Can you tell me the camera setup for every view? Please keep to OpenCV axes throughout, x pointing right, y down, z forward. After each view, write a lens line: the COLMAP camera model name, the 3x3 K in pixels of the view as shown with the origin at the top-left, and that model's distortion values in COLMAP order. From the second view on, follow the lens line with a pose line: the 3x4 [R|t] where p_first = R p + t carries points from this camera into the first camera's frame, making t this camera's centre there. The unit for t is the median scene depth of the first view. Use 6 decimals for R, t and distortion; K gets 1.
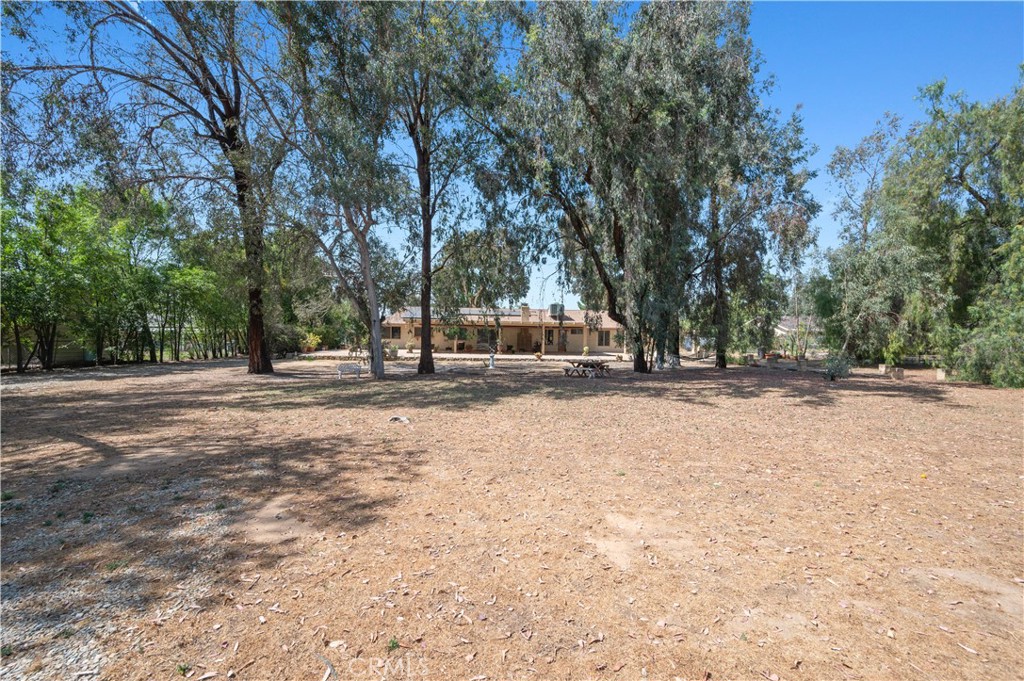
lens RADIAL K [[425.1, 0, 512.0], [0, 425.1, 340.5], [0, 0, 1]] dist [0.000208, 0.000033]
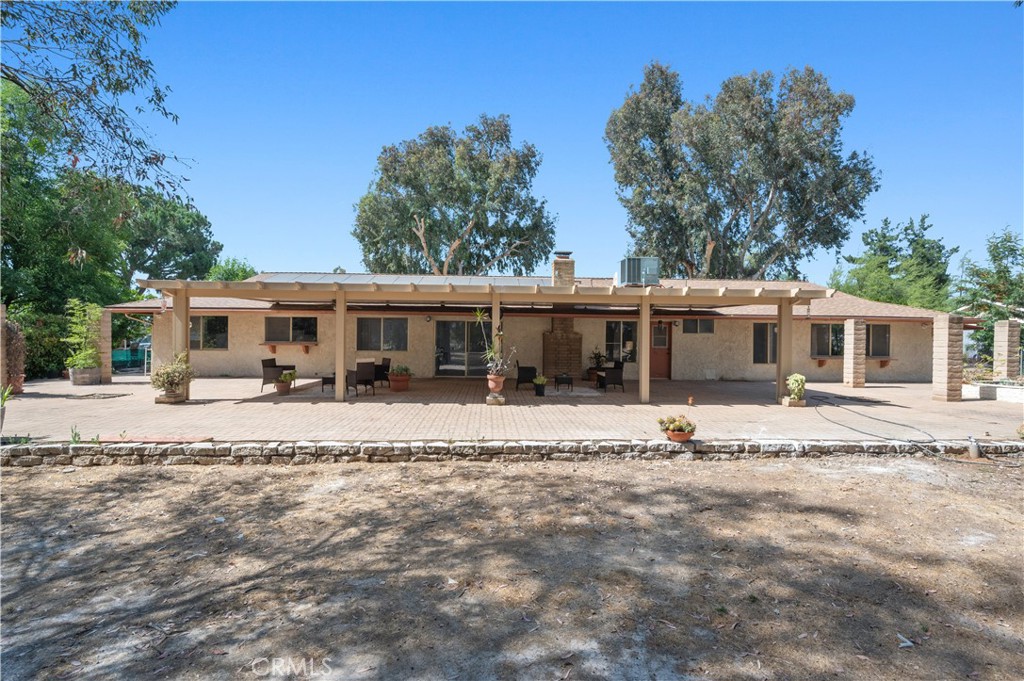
lens RADIAL K [[487.6, 0, 512.0], [0, 487.6, 340.5], [0, 0, 1]] dist [0.003855, 0.001592]
pose [[0.999912, -0.012842, 0.003272, -0.015643], [0.012873, 0.999871, -0.009608, -0.005726], [-0.003148, 0.009650, 0.999948, 0.574095]]
